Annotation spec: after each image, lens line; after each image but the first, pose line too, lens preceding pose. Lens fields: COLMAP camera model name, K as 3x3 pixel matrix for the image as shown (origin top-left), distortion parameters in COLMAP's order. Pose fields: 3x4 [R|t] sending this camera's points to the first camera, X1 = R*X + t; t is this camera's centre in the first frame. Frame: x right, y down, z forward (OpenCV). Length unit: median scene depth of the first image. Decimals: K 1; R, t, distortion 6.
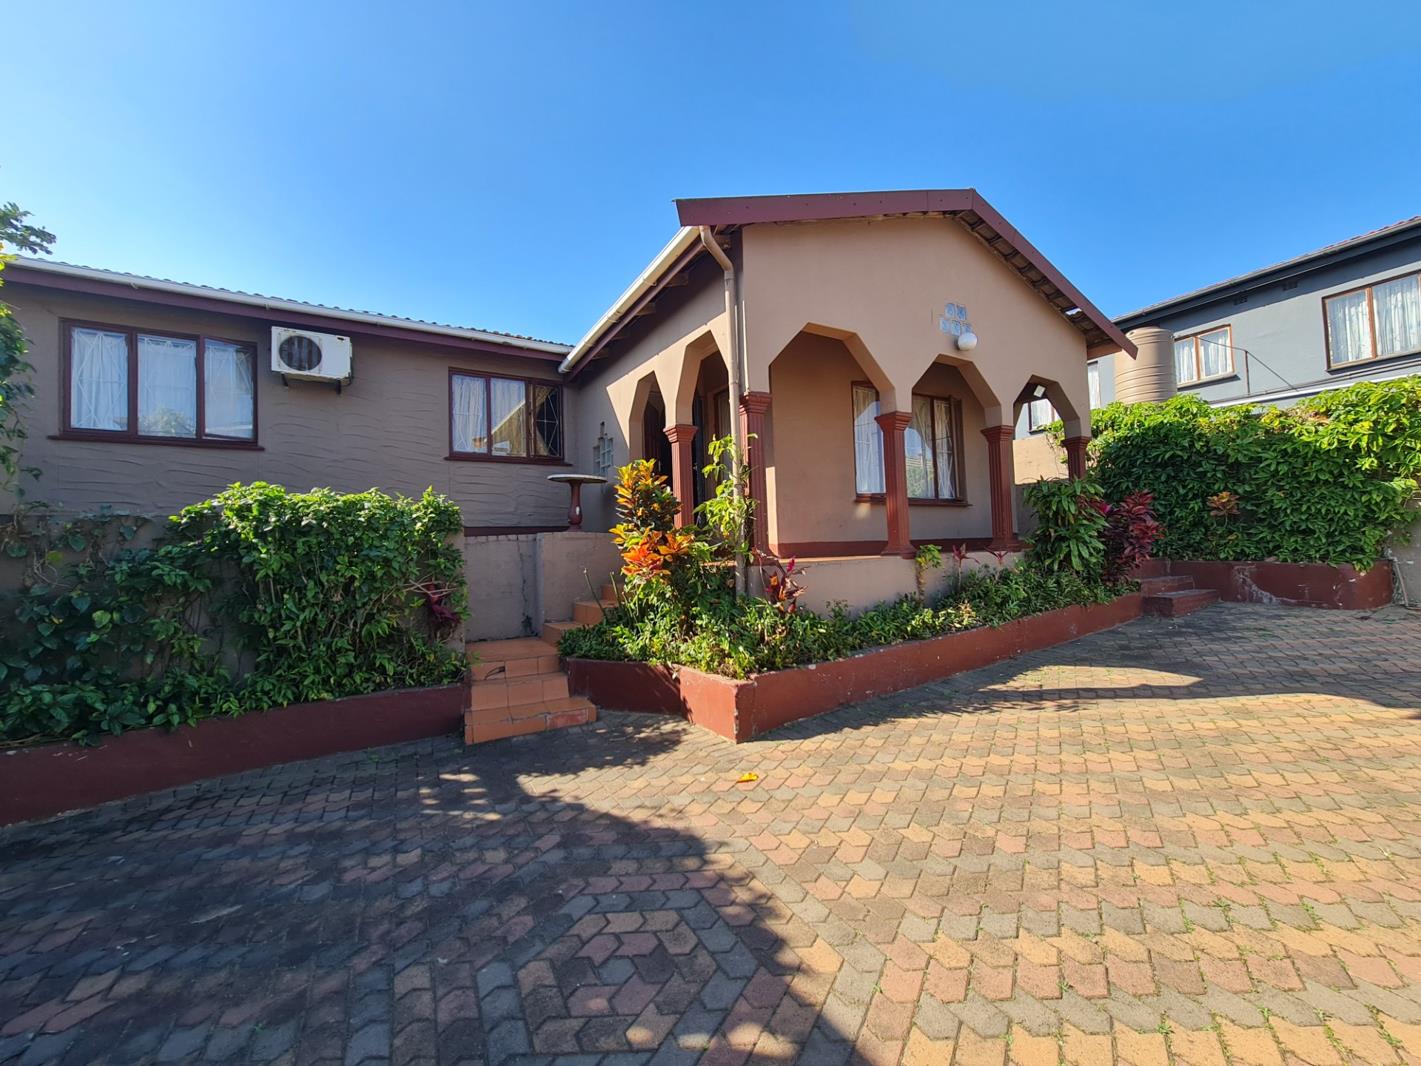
lens RADIAL K [[579.0, 0, 709.8], [0, 579.0, 533.8], [0, 0, 1]] dist [-0.001088, 0.000178]
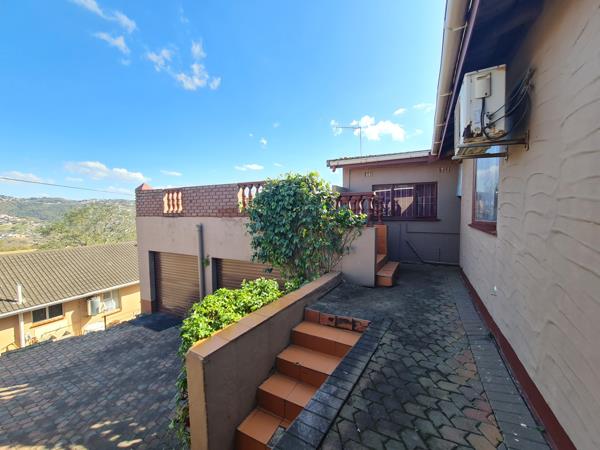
lens RADIAL K [[244.5, 0, 299.5], [0, 244.5, 225.9], [0, 0, 1]] dist [-0.001088, 0.000178]
pose [[-0.849246, 0.063620, -0.524151, -0.724643], [0.056550, 0.997964, 0.029505, -0.426475], [0.524961, -0.004584, -0.851114, 2.732138]]
